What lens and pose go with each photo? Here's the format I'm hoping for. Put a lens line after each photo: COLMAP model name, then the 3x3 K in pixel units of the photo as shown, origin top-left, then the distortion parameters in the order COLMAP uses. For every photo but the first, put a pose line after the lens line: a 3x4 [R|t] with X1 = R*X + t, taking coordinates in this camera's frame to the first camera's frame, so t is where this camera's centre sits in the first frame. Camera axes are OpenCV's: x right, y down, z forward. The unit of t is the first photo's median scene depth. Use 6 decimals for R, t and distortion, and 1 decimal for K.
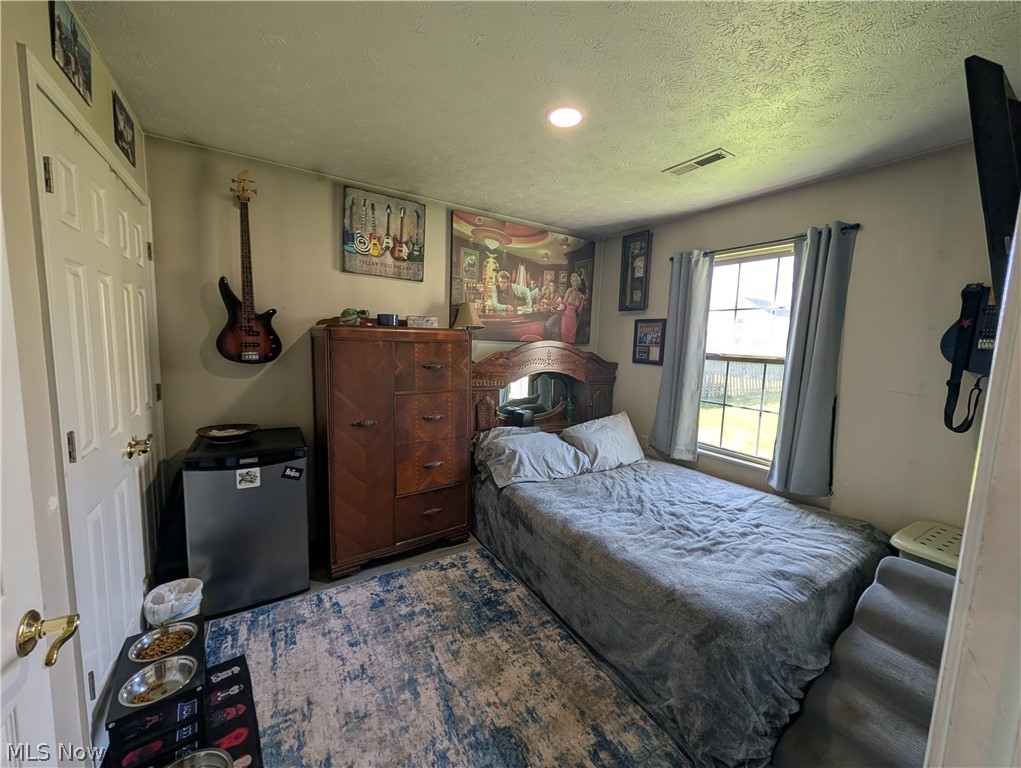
lens RADIAL K [[390.1, 0, 509.0], [0, 390.1, 381.7], [0, 0, 1]] dist [-0.000288, 0.000235]
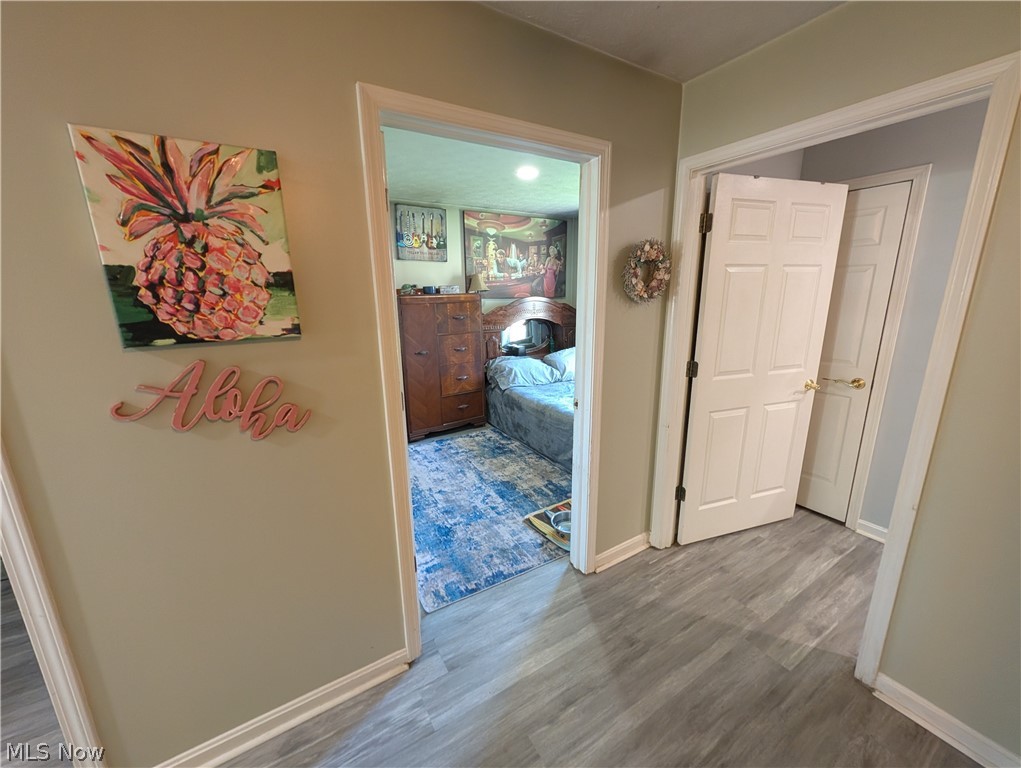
lens RADIAL K [[390.1, 0, 509.8], [0, 390.1, 383.1], [0, 0, 1]] dist [-0.000288, 0.000235]
pose [[0.998783, -0.040979, -0.027440, 0.050519], [0.044068, 0.991362, 0.123532, 0.039167], [0.022141, -0.124591, 0.991961, -0.623331]]
